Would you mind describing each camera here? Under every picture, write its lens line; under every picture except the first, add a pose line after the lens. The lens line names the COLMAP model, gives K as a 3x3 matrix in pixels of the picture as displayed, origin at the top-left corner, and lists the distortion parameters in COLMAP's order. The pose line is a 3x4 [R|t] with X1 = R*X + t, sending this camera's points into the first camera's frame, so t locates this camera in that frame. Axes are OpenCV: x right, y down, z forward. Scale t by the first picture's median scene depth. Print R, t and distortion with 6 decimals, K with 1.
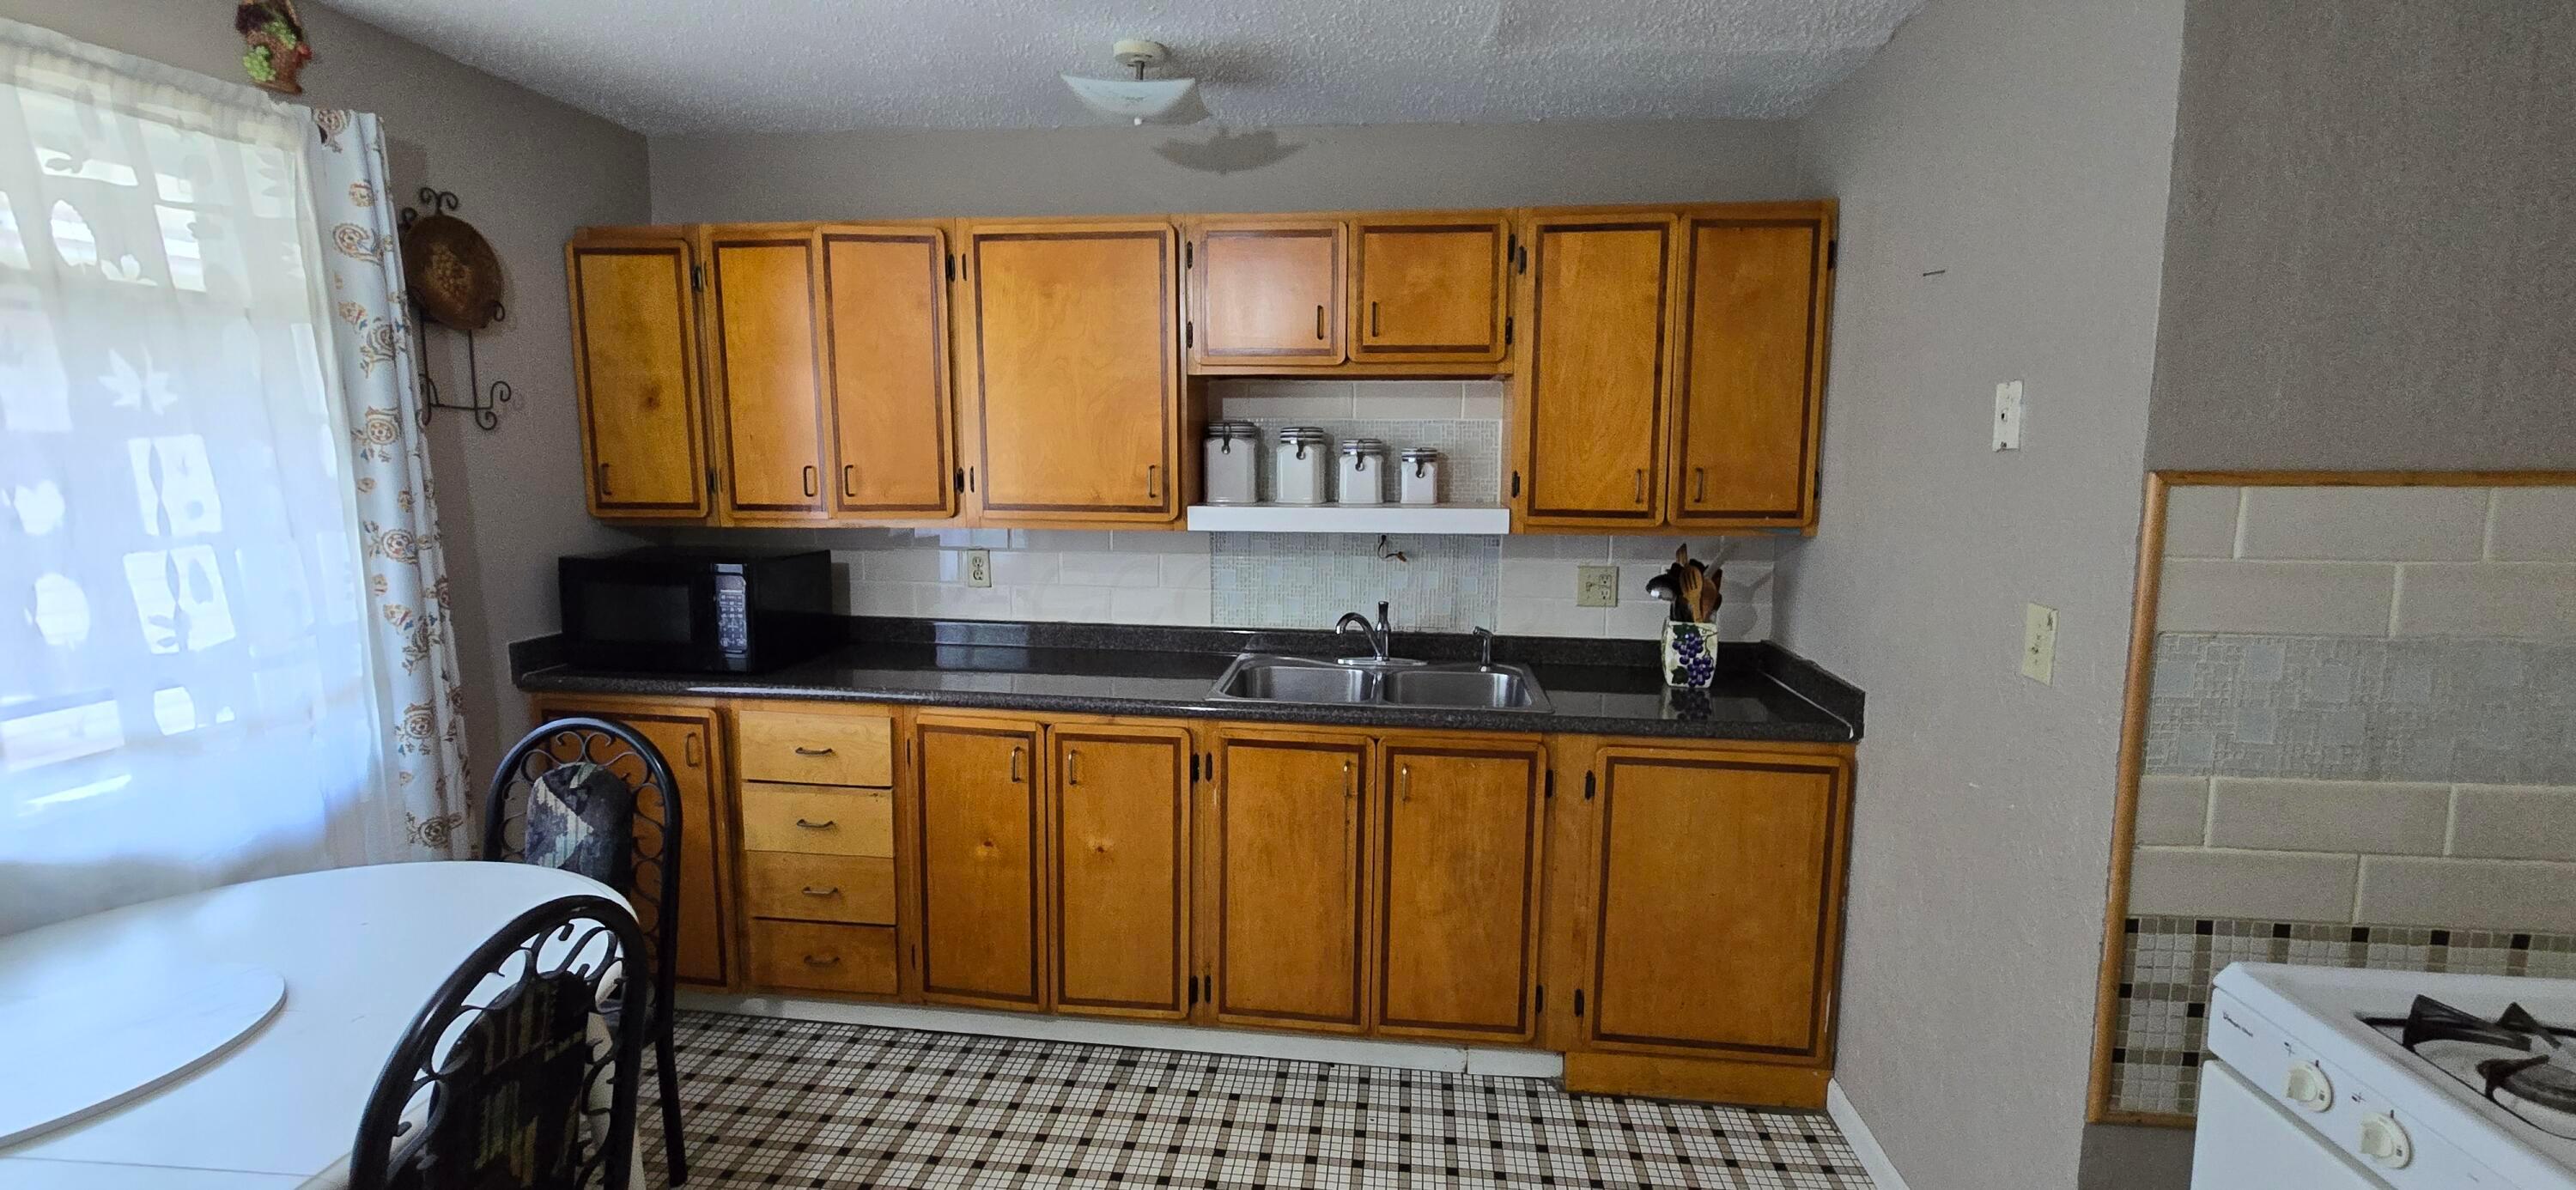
lens RADIAL K [[1059.9, 0, 1301.7], [0, 1059.9, 577.5], [0, 0, 1]] dist [0.002004, -0.000077]
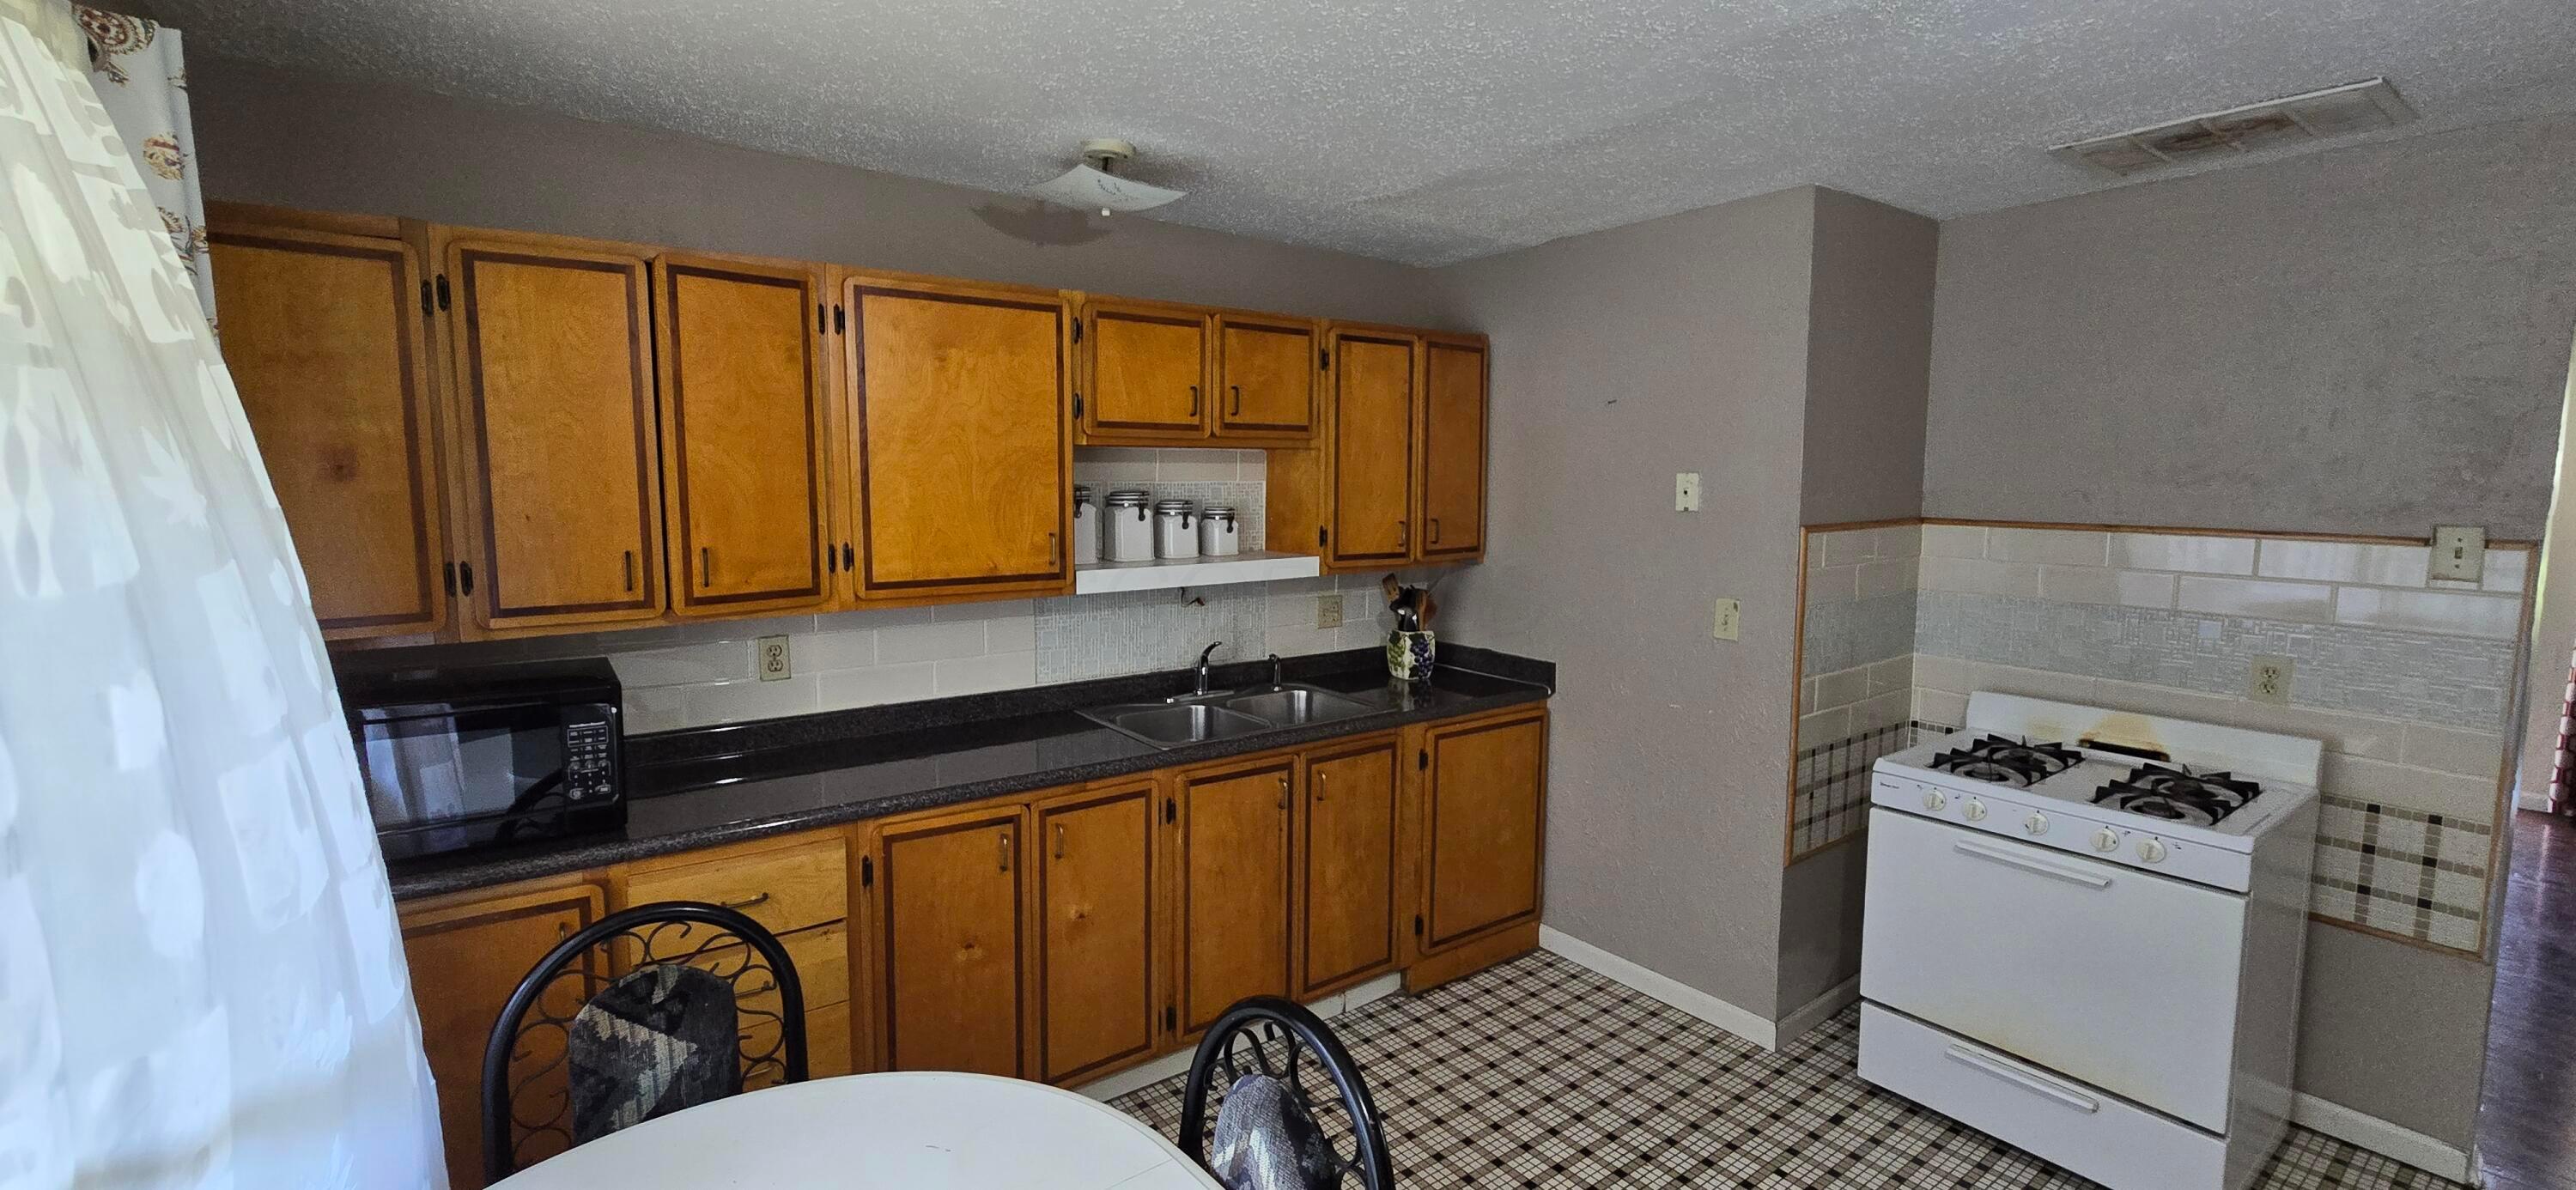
lens RADIAL K [[1059.9, 0, 1301.7], [0, 1059.9, 577.5], [0, 0, 1]] dist [0.002004, -0.000077]
pose [[0.733474, -0.071371, 0.675961, -0.694237], [0.082296, 0.996481, 0.015914, -0.063860], [-0.674718, 0.043956, 0.736766, 0.100061]]
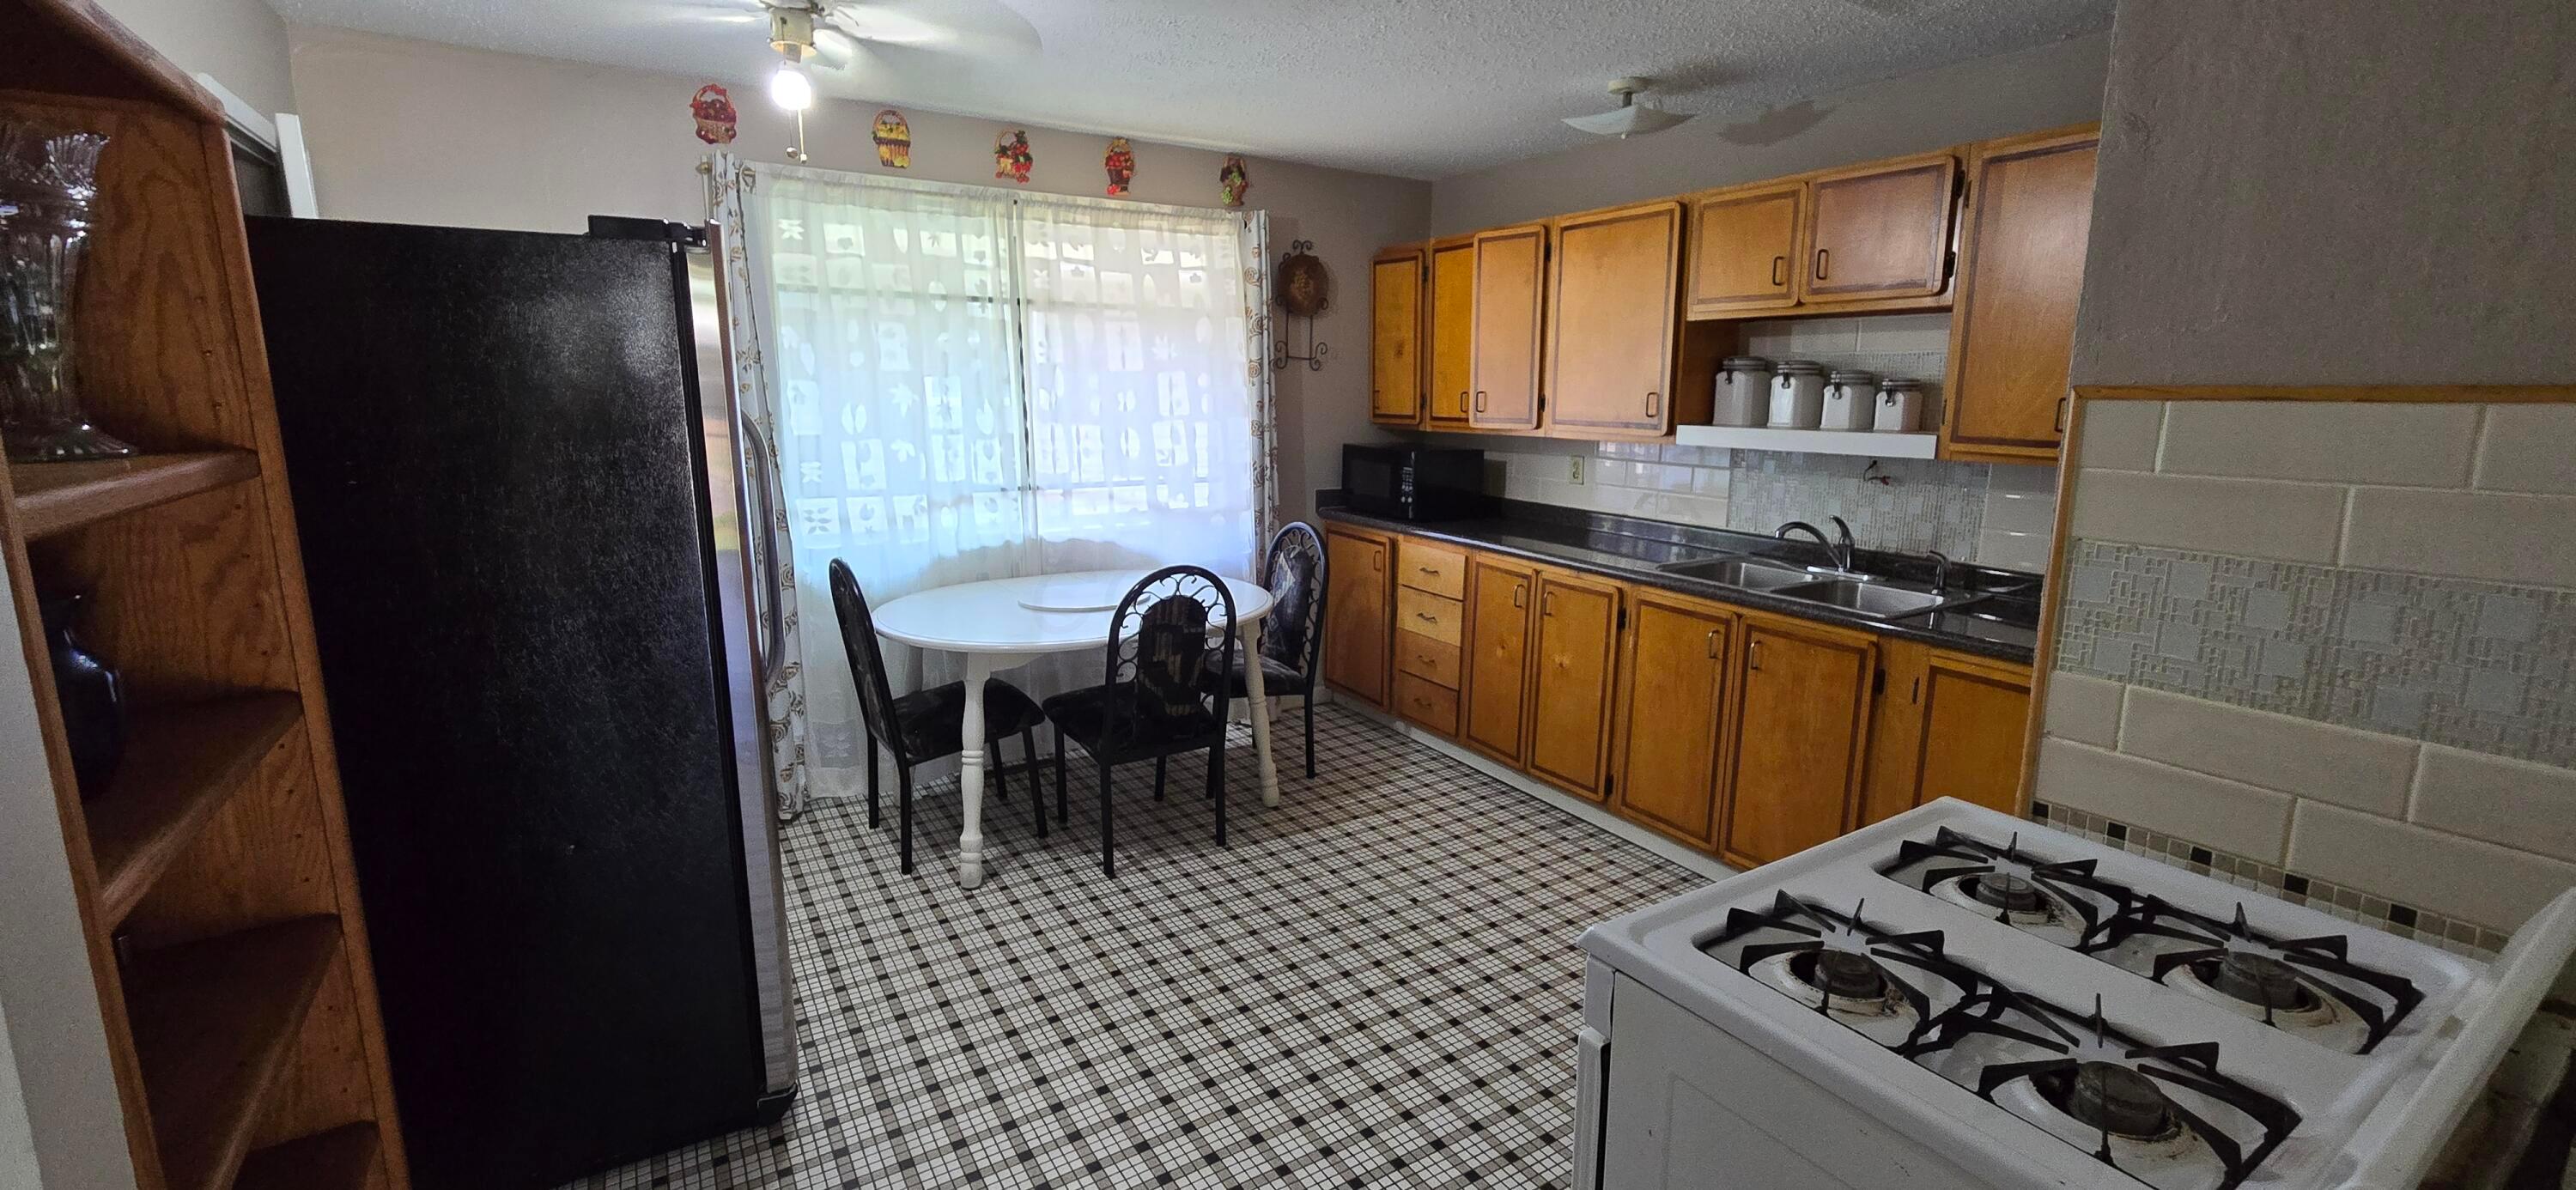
lens RADIAL K [[1059.9, 0, 1301.7], [0, 1059.9, 577.5], [0, 0, 1]] dist [0.002004, -0.000077]
pose [[0.626770, 0.139475, -0.766620, 0.658138], [-0.100721, 0.990098, 0.097786, 0.037449], [0.772667, 0.015926, 0.634611, -0.164052]]
